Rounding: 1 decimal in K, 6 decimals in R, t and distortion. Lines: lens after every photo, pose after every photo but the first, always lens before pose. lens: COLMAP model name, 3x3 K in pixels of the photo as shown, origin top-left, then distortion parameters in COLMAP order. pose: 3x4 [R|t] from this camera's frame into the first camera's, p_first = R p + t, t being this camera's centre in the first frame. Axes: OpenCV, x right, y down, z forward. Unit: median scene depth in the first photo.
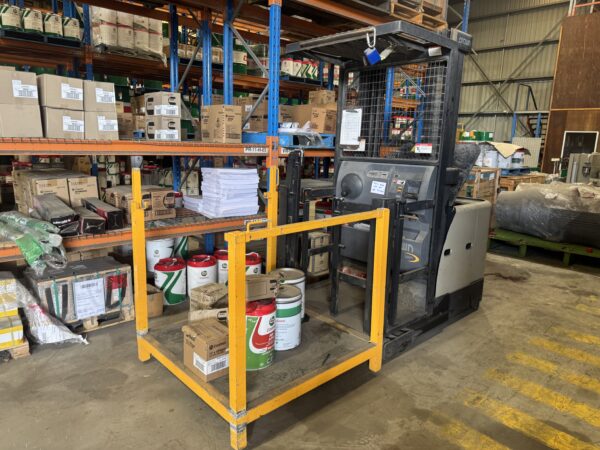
lens RADIAL K [[422.9, 0, 299.7], [0, 422.9, 224.7], [0, 0, 1]] dist [0.005853, -0.001587]
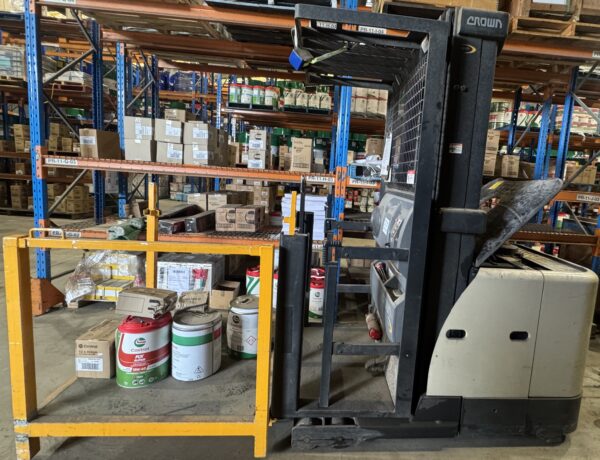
lens RADIAL K [[317.6, 0, 314.3], [0, 317.6, 211.8], [0, 0, 1]] dist [-0.007368, -0.000867]
pose [[0.785196, 0.096764, -0.611640, 0.405678], [-0.161343, 0.985569, -0.051204, -0.055566], [0.597859, 0.138889, 0.789477, 0.393394]]
